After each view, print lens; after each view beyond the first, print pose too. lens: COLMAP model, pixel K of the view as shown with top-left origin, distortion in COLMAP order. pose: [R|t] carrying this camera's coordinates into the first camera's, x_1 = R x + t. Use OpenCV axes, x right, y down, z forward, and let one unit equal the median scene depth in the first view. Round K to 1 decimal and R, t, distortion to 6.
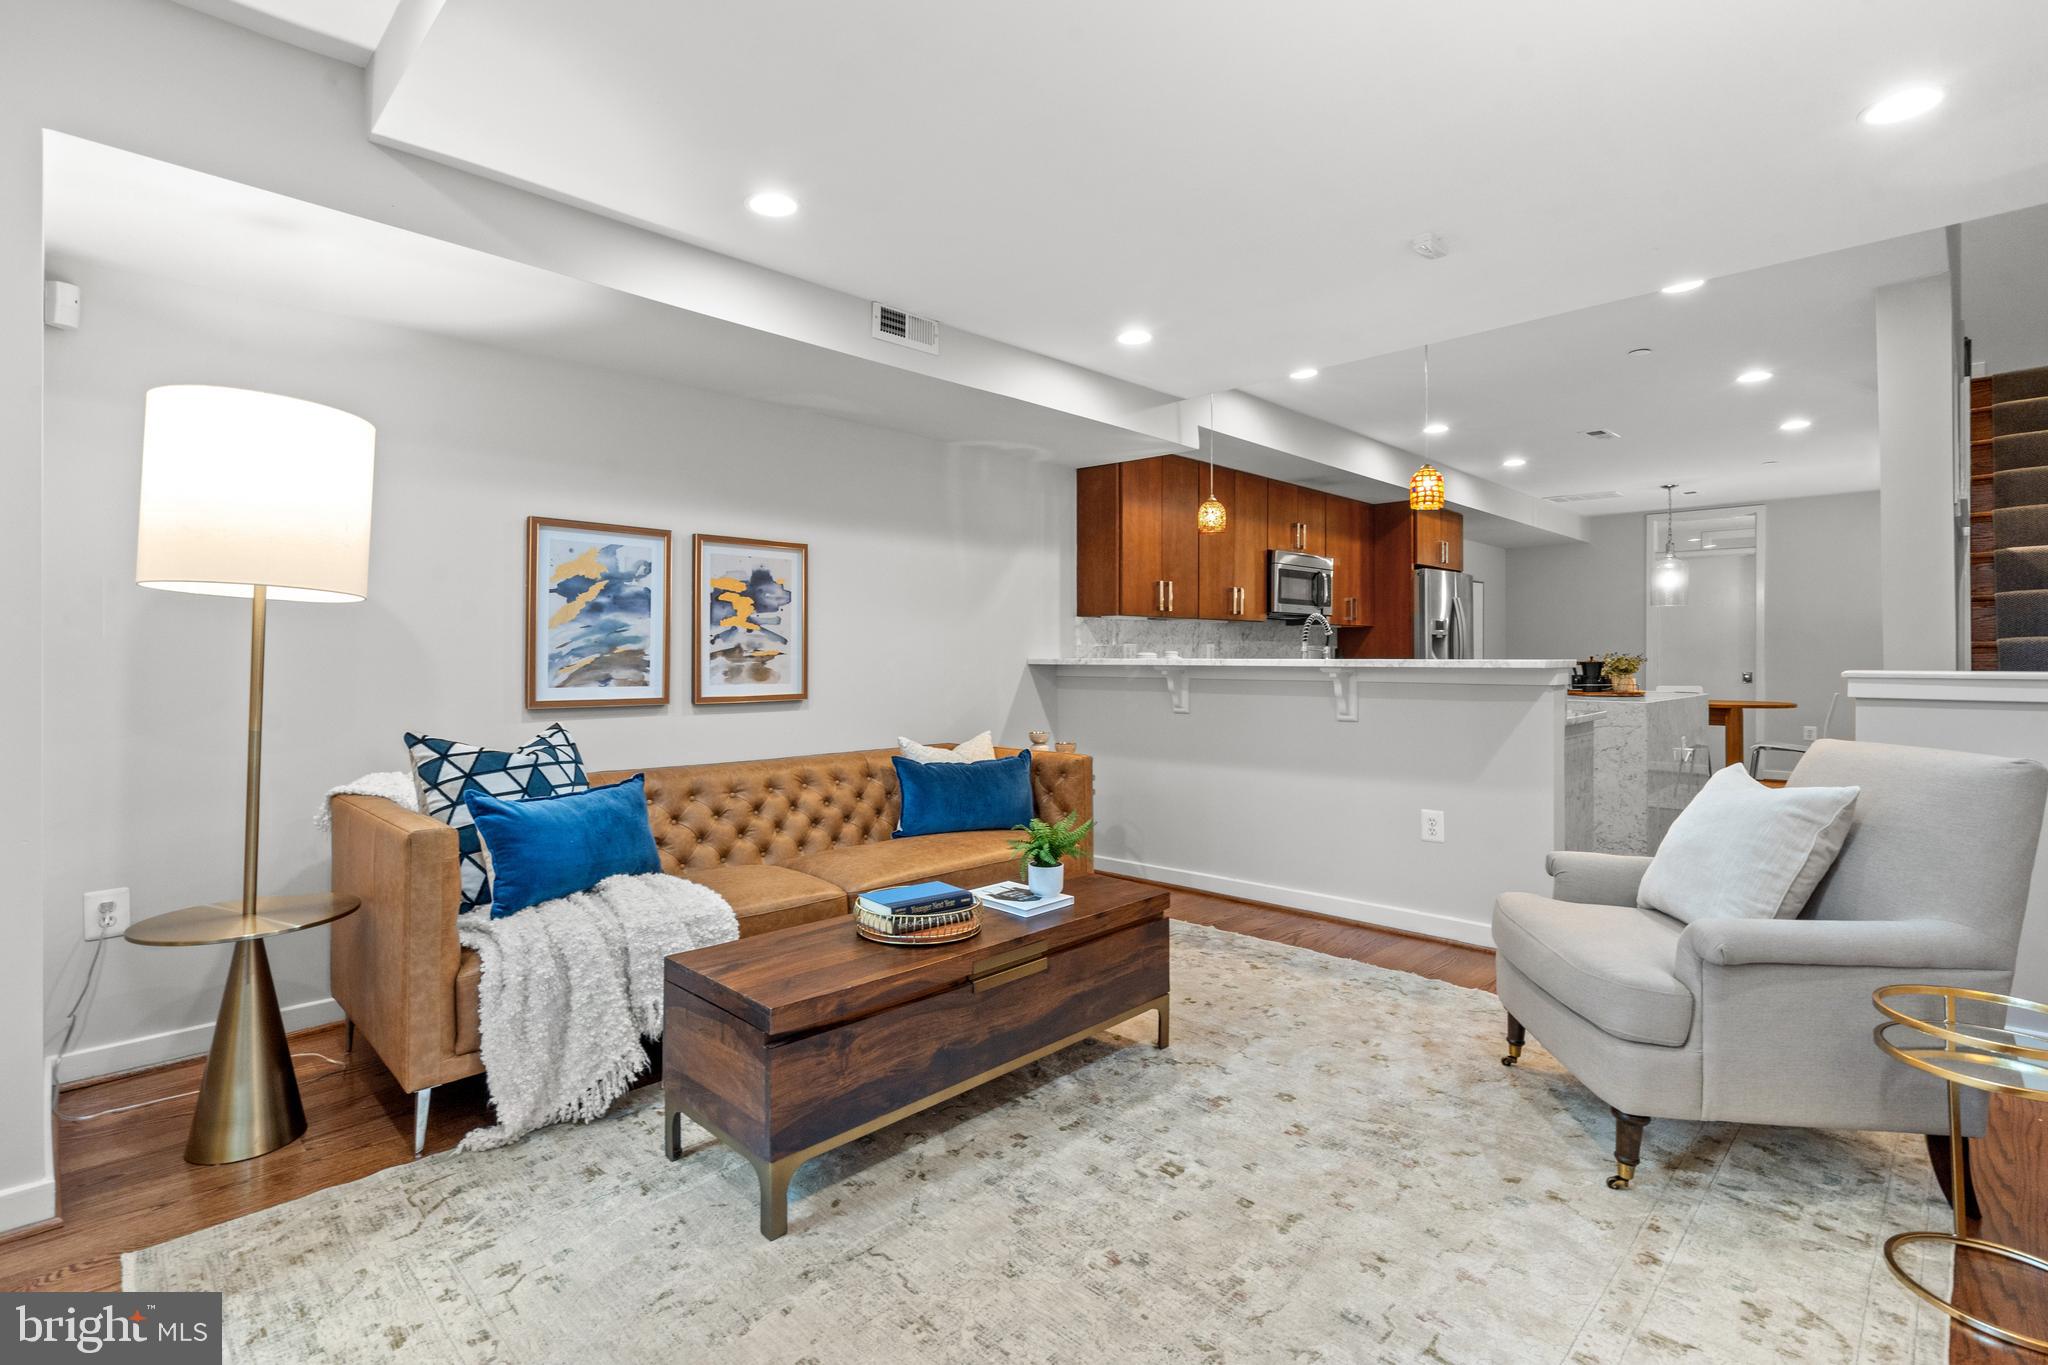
lens RADIAL K [[962.7, 0, 1003.0], [0, 962.7, 656.3], [0, 0, 1]] dist [0.000723, 0.001076]
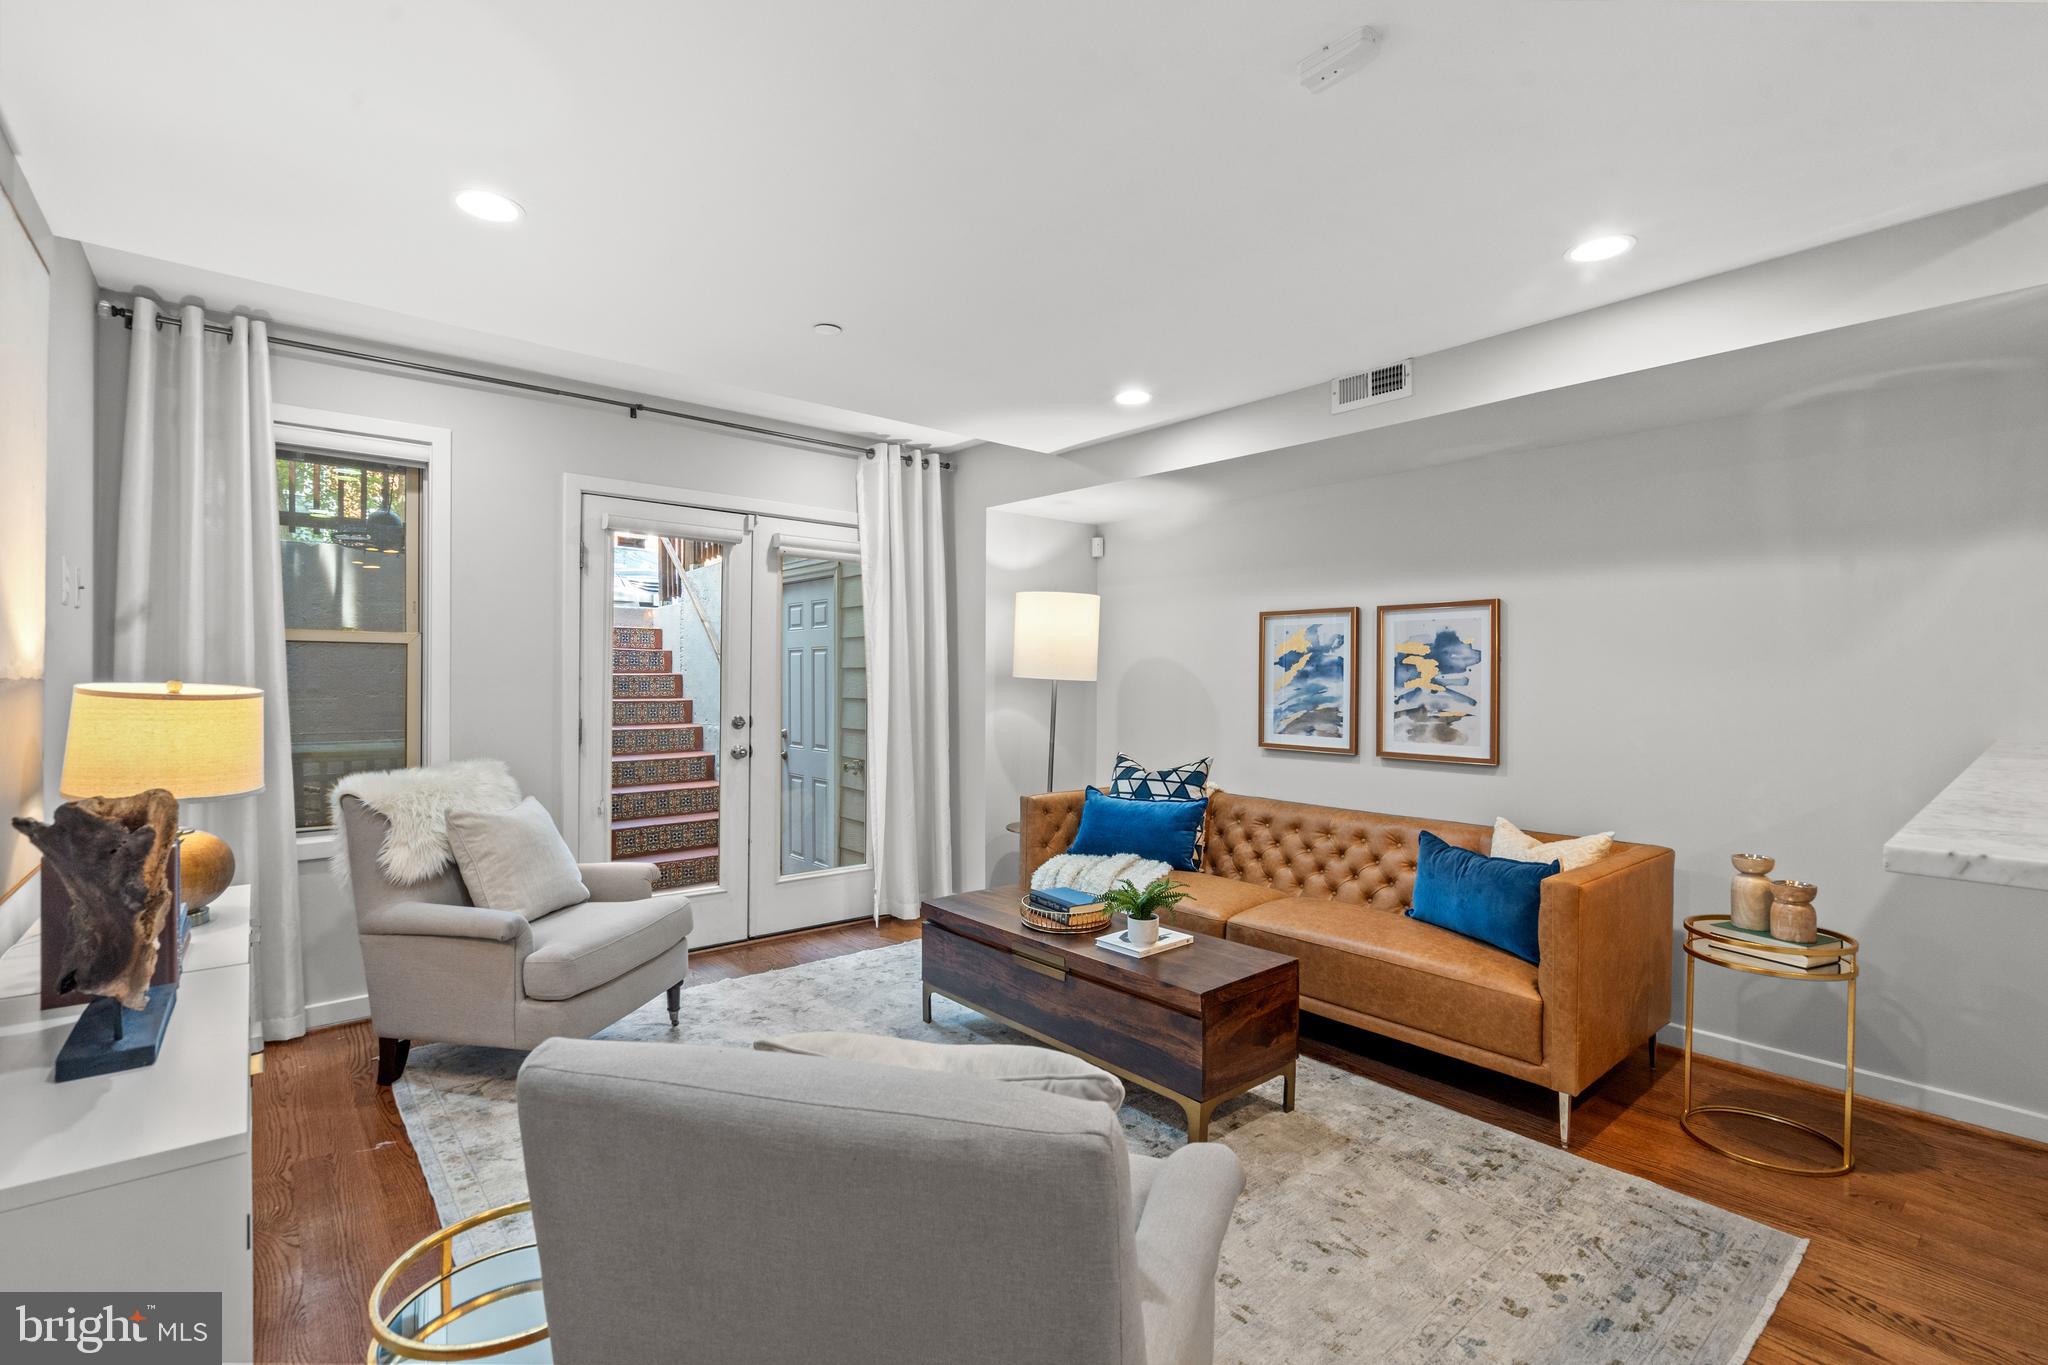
lens RADIAL K [[921.8, 0, 1018.7], [0, 921.8, 685.1], [0, 0, 1]] dist [-0.004026, -0.000250]
pose [[-0.079715, 0.009880, -0.996769, 0.769852], [-0.002453, 0.999946, 0.010108, -0.043473], [0.996815, 0.003251, -0.079686, 0.647653]]
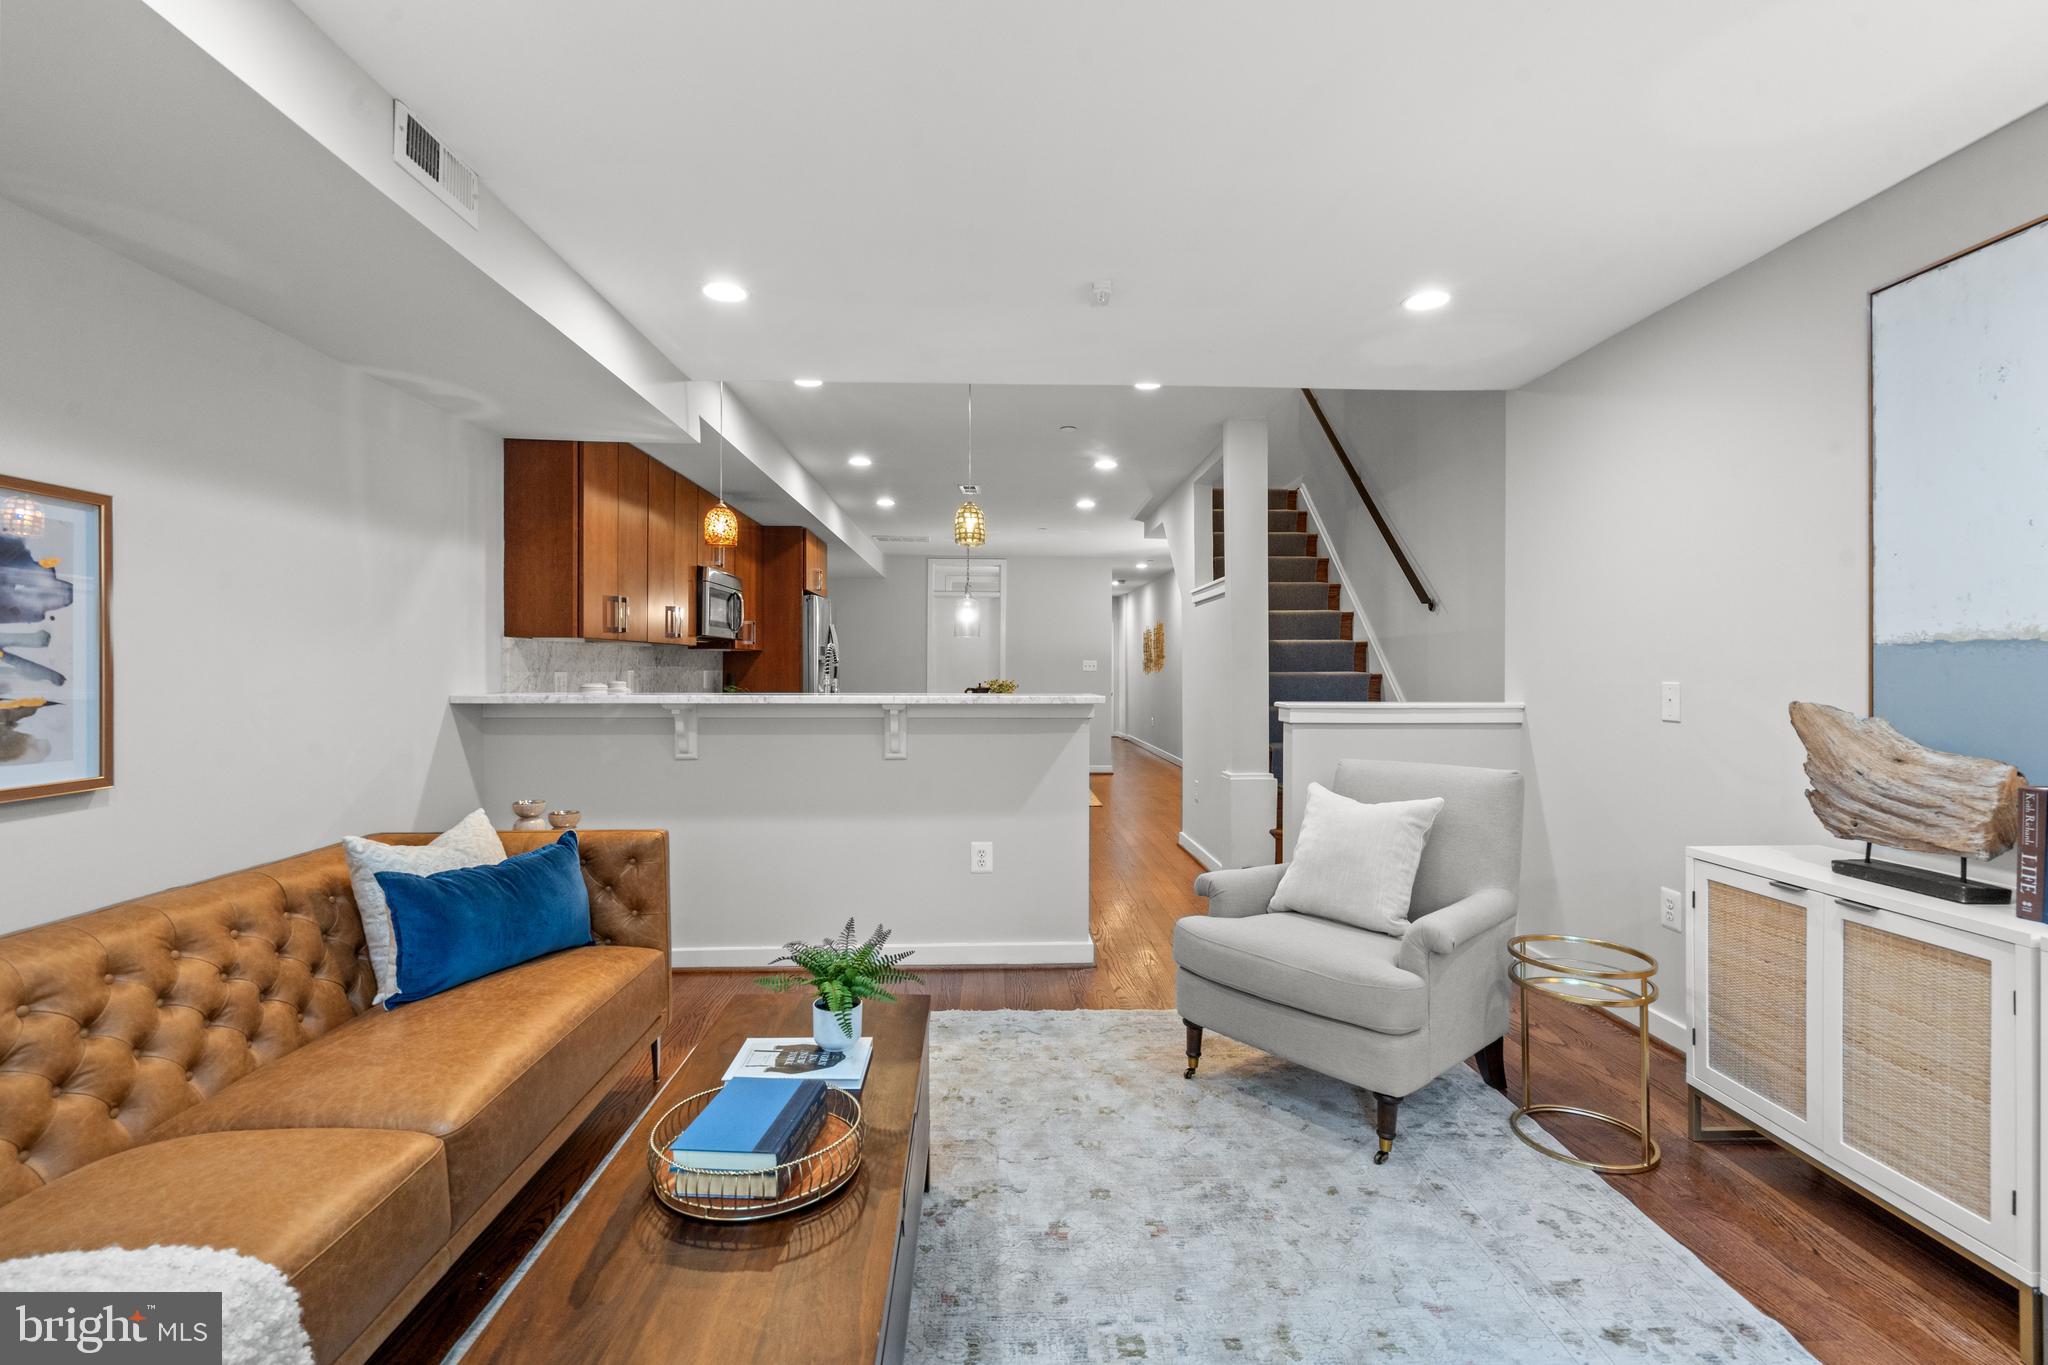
lens RADIAL K [[942.3, 0, 1024.0], [0, 942.3, 682.5], [0, 0, 1]] dist [-0.003351, 0.000355]
pose [[0.679300, -0.007988, 0.733817, -0.256961], [-0.002290, 0.999913, 0.013004, -0.022606], [-0.733857, -0.010514, 0.679223, 0.290600]]
